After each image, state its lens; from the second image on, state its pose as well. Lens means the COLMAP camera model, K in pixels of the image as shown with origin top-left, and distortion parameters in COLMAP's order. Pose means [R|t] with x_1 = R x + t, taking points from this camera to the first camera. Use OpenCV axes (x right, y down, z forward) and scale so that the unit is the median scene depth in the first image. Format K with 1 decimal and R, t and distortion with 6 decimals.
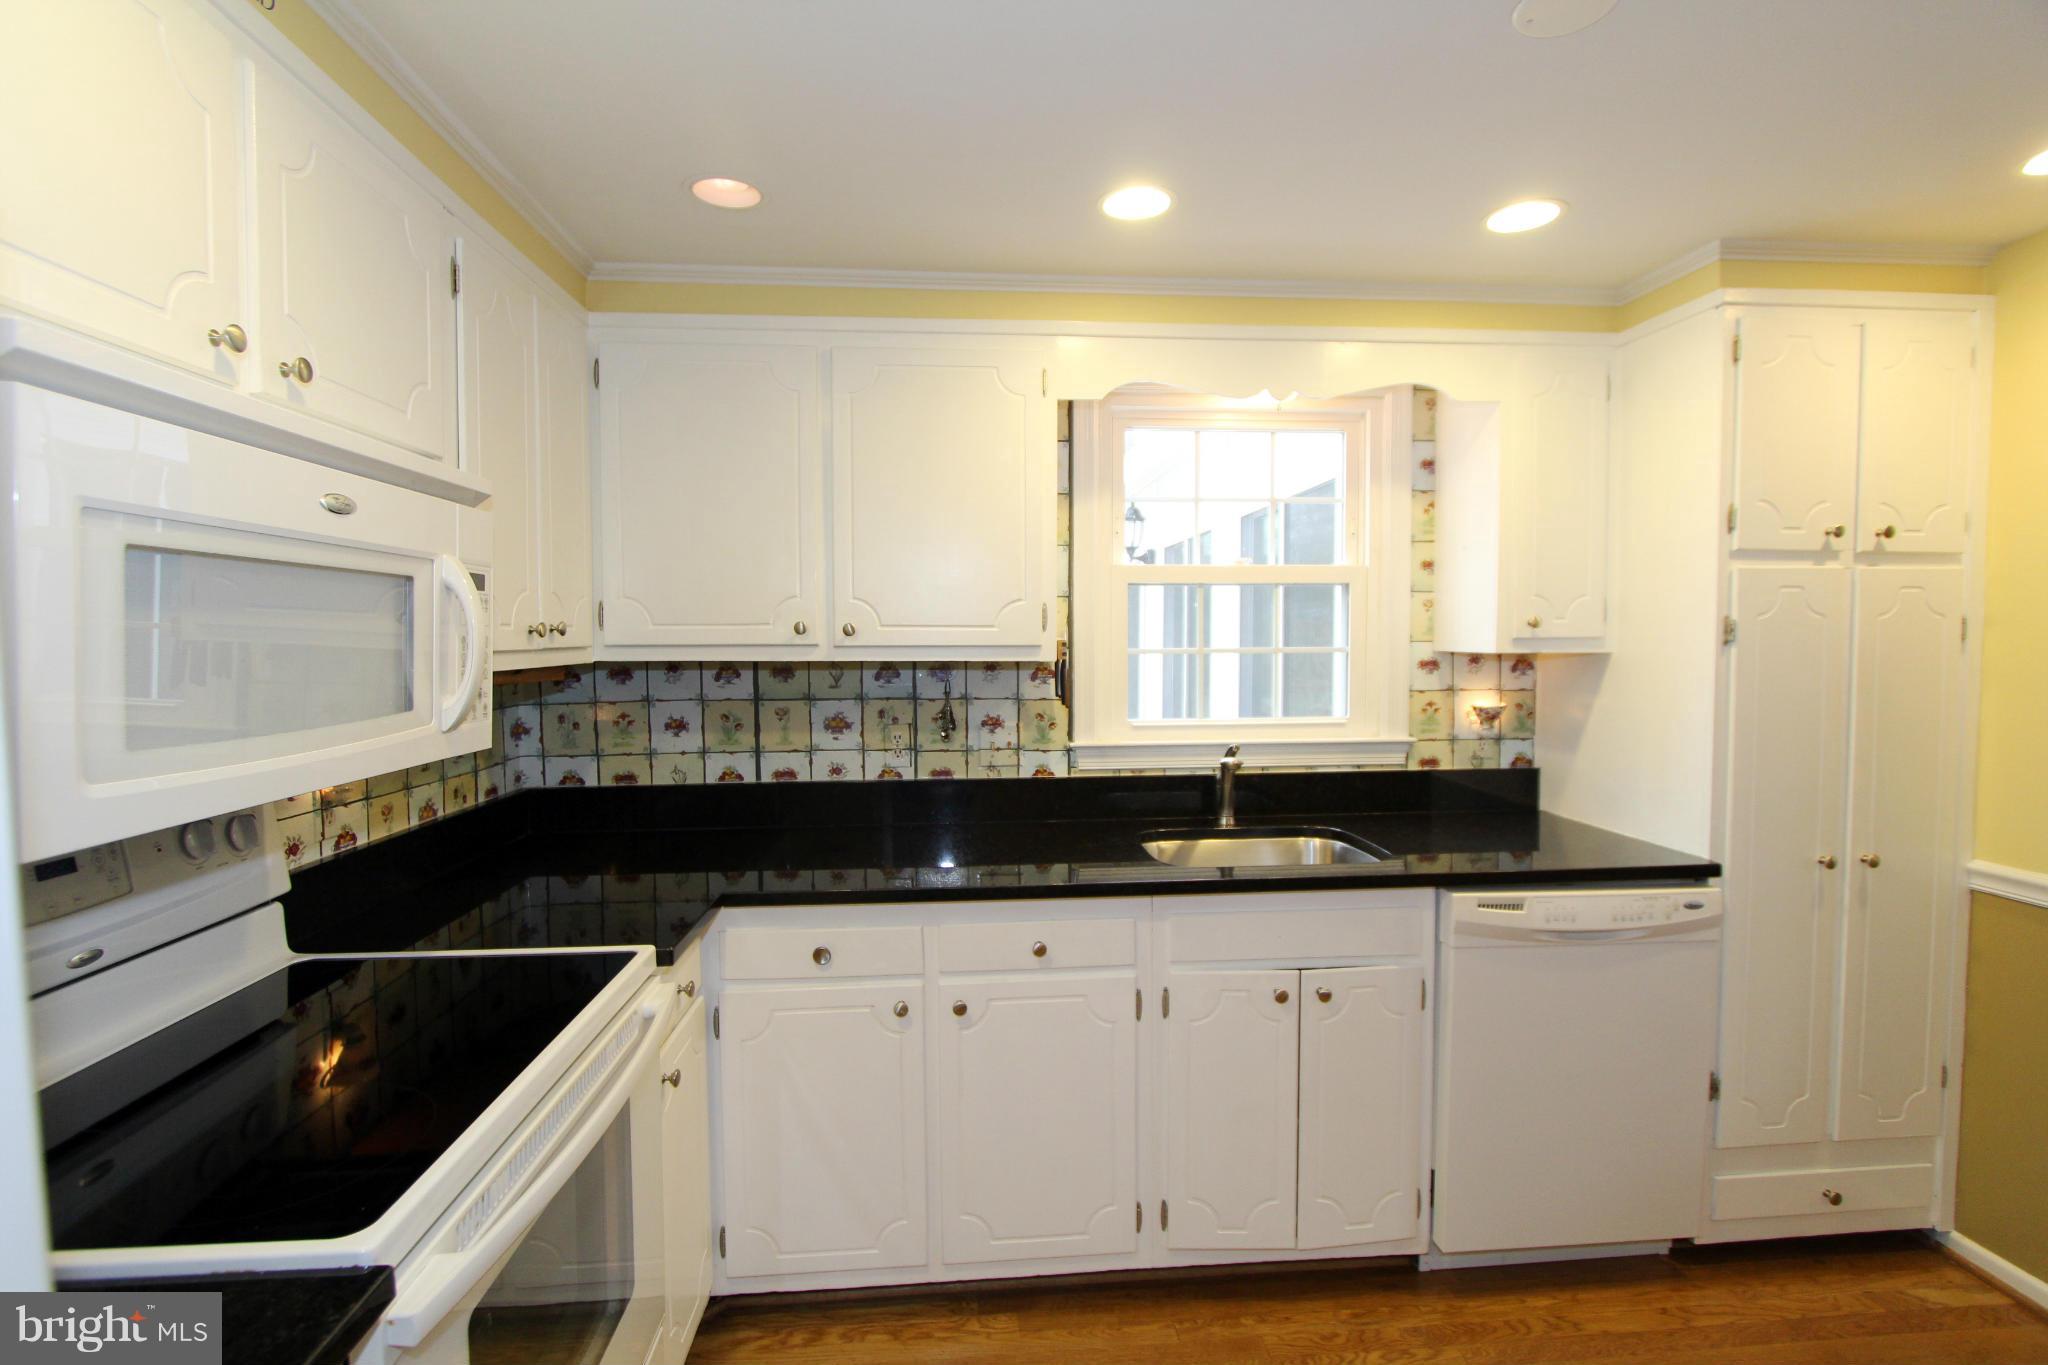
lens RADIAL K [[938.3, 0, 1011.9], [0, 938.3, 678.5], [0, 0, 1]] dist [-0.012094, -0.000532]
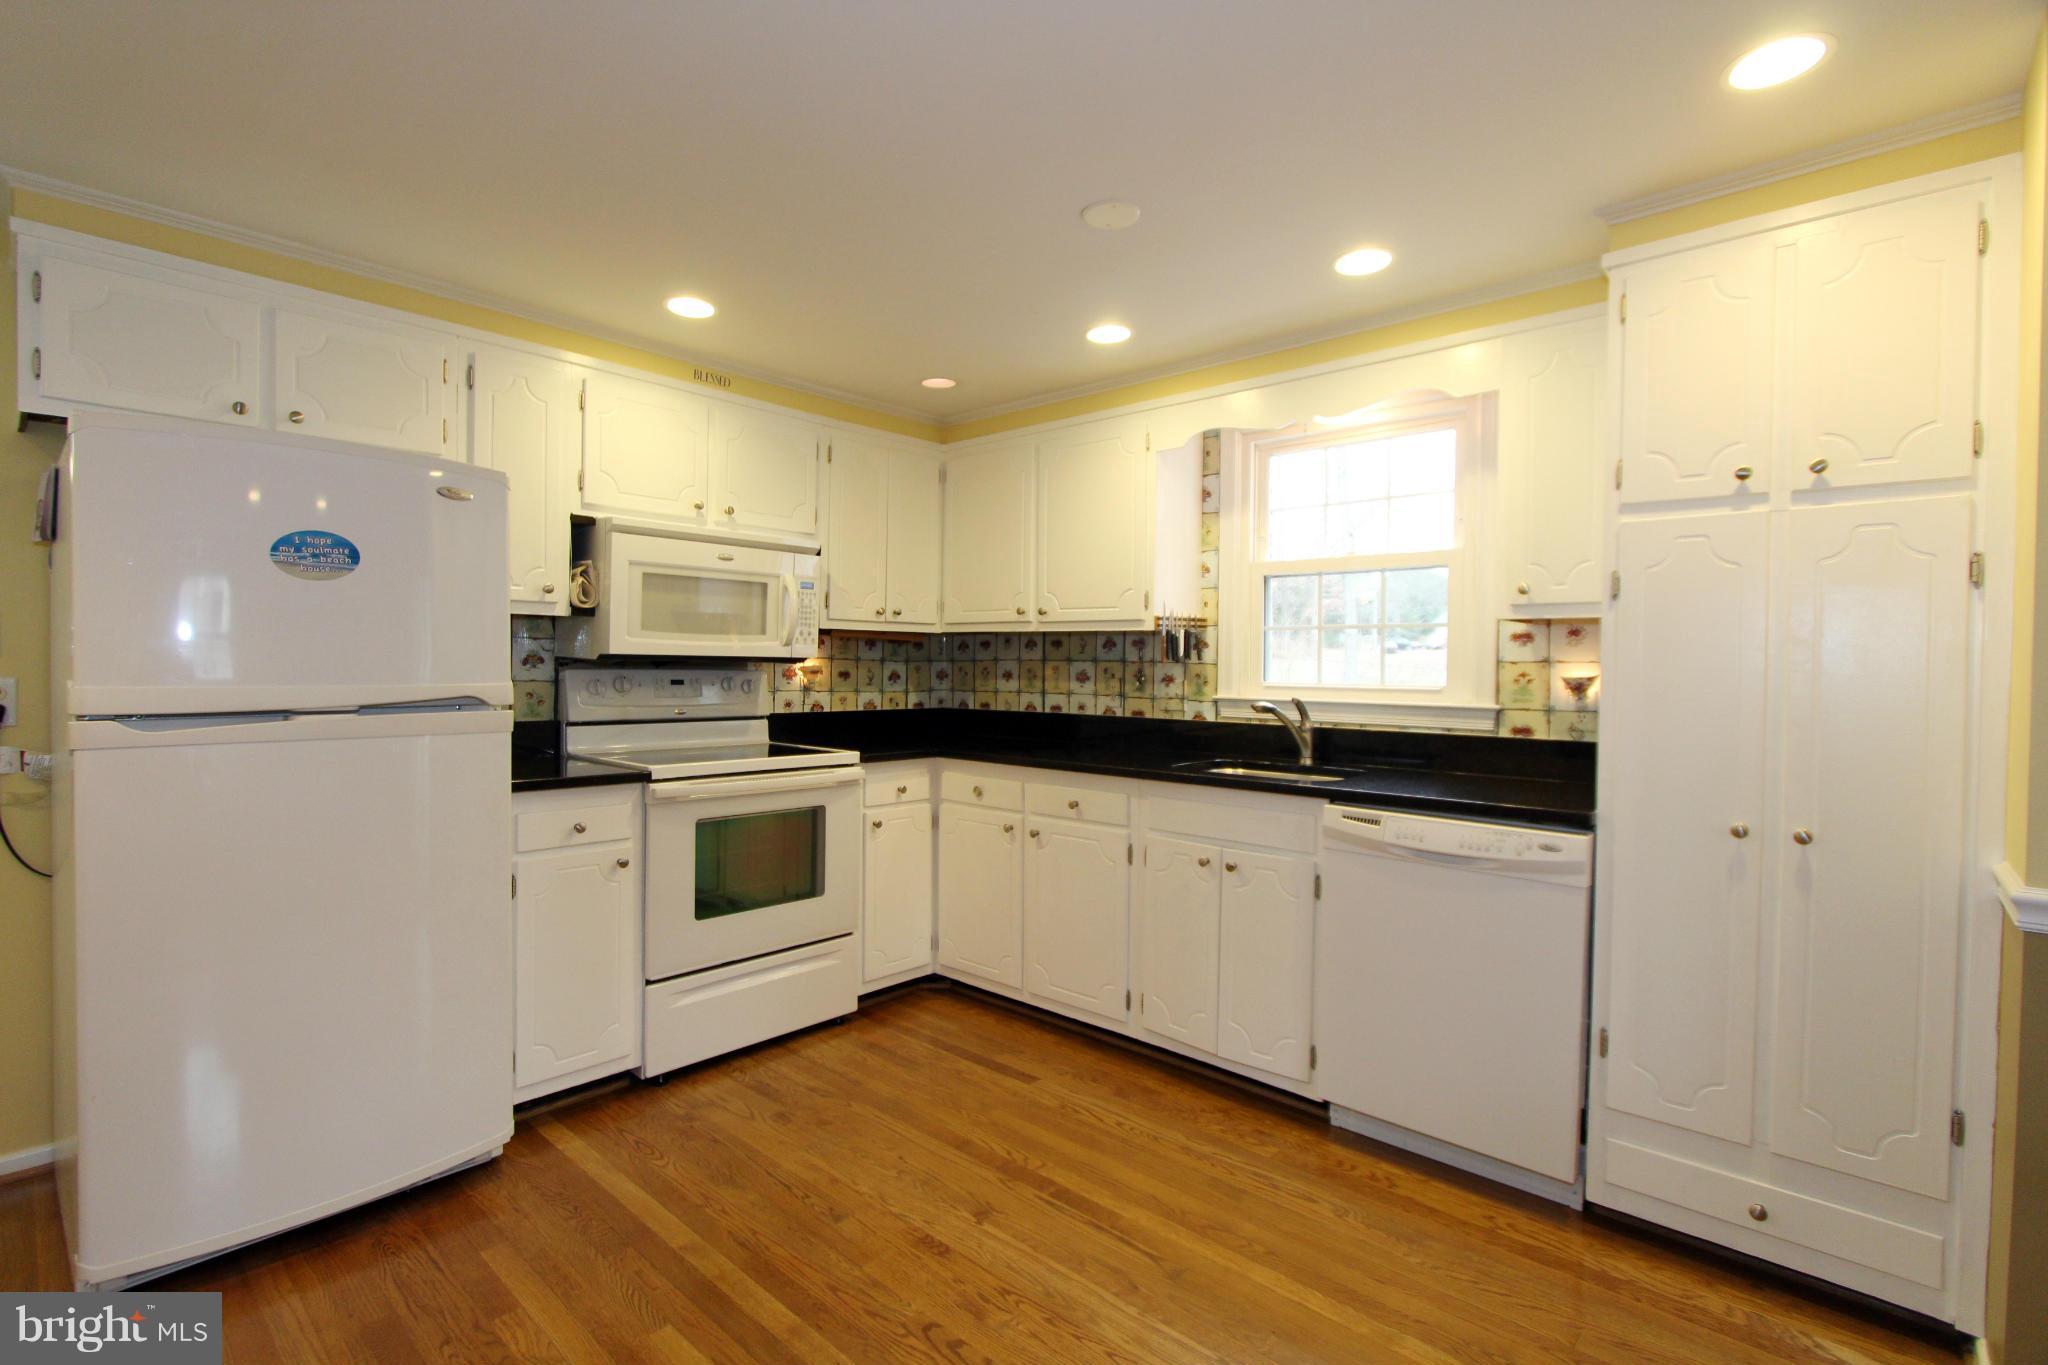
lens RADIAL K [[938.3, 0, 1014.6], [0, 938.3, 681.2], [0, 0, 1]] dist [-0.012094, -0.000532]
pose [[0.683472, 0.026064, -0.729512, 0.860731], [-0.049922, 0.998692, -0.011089, 0.078022], [0.728268, 0.043998, 0.683878, -0.132533]]
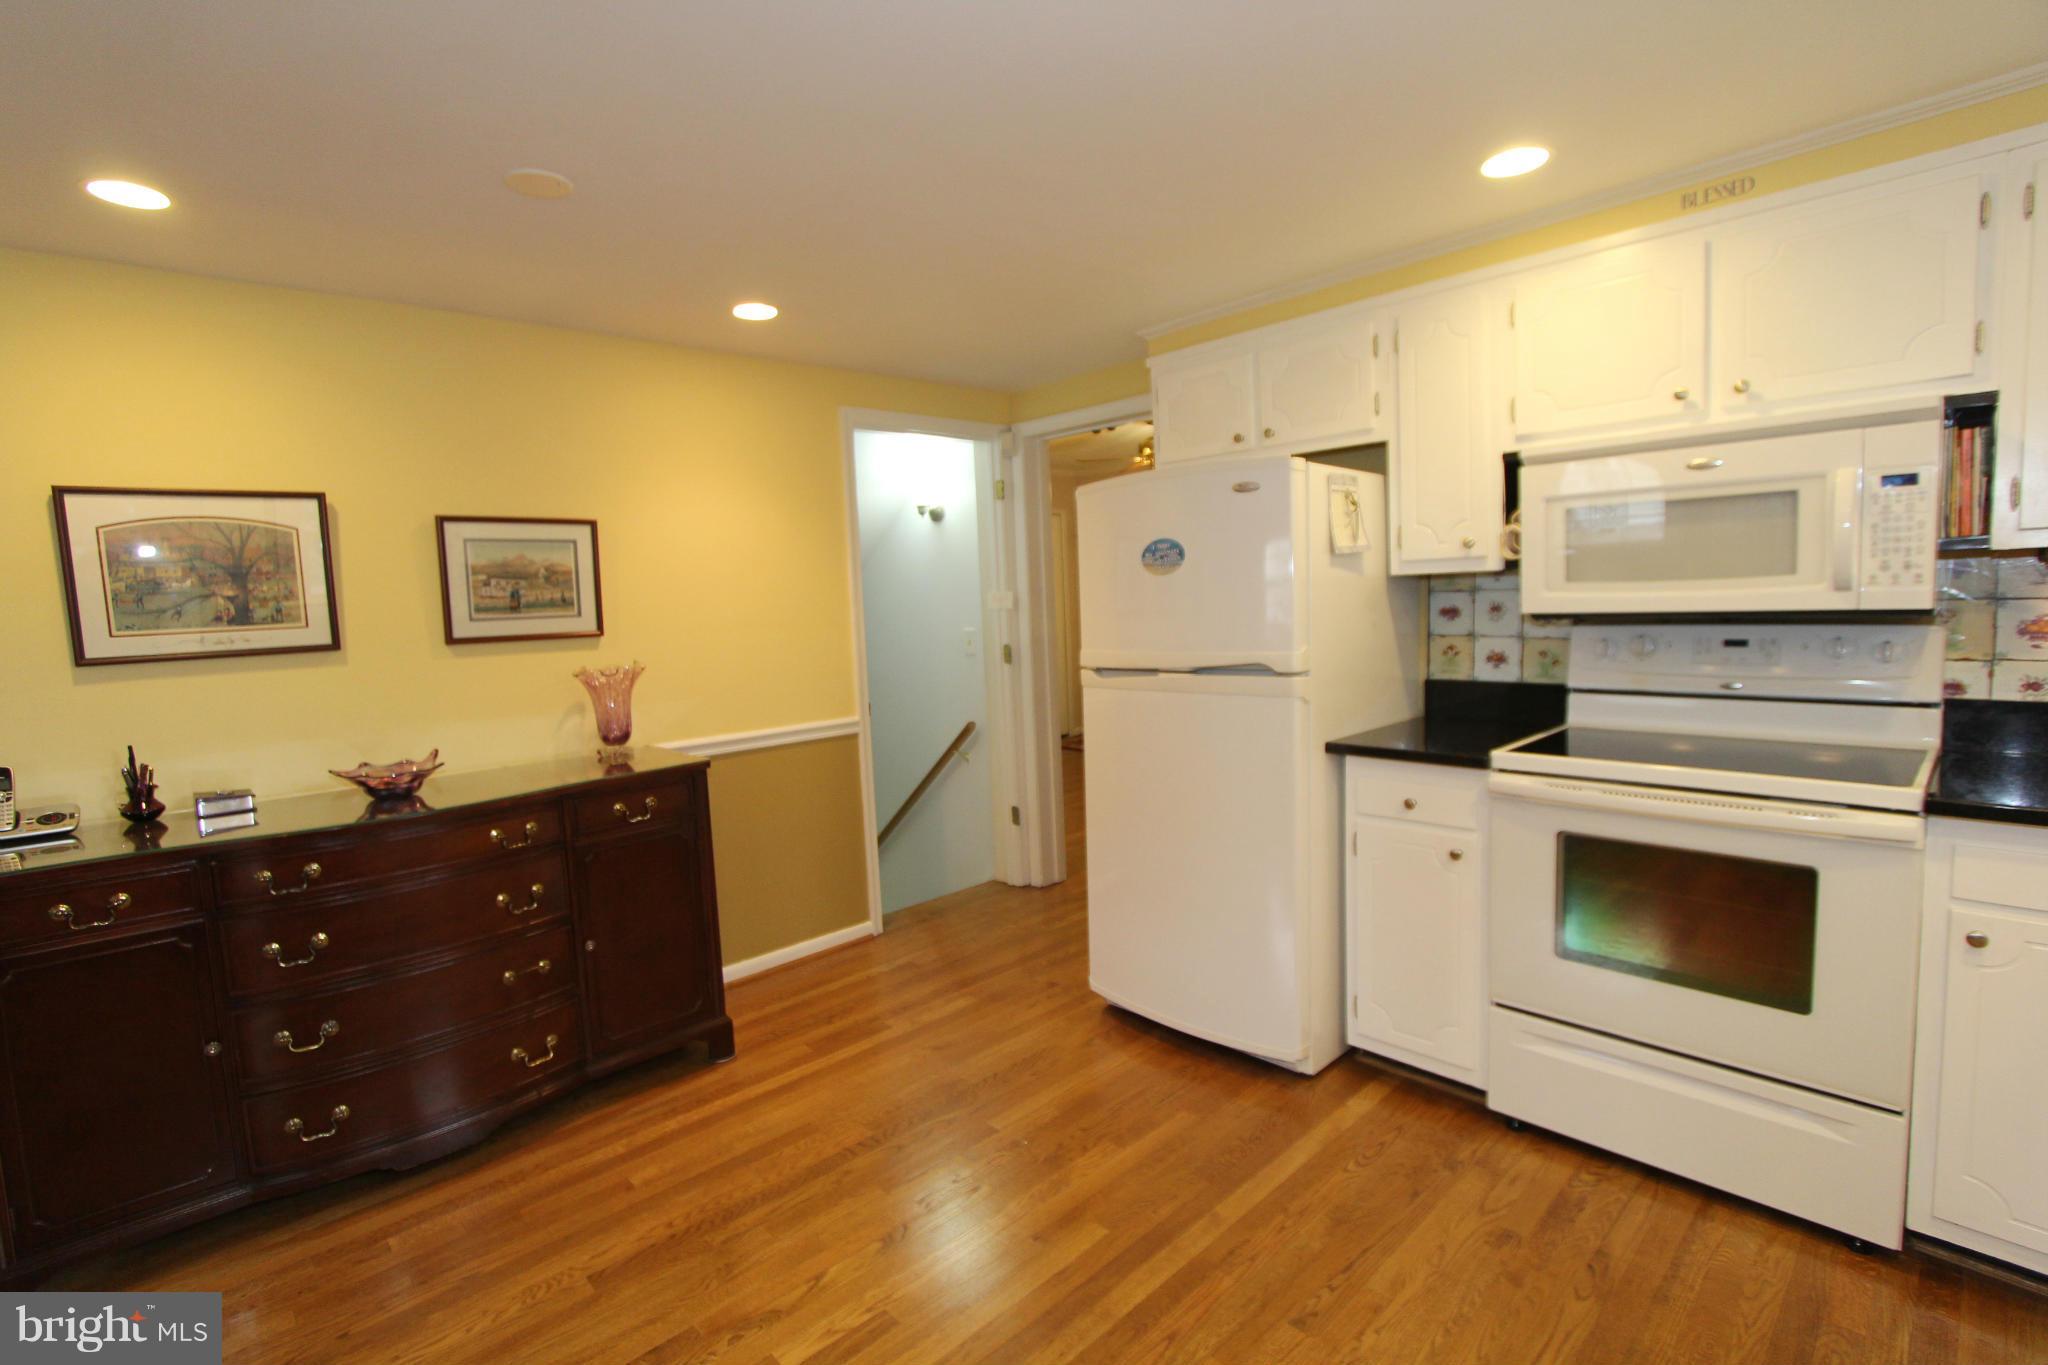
lens RADIAL K [[938.3, 0, 1016.6], [0, 938.3, 682.3], [0, 0, 1]] dist [-0.012094, -0.000532]
pose [[-0.779089, 0.095502, -0.619597, 0.699934], [0.017217, 0.991215, 0.131133, -0.007542], [0.626677, 0.091497, -0.773889, 0.705522]]
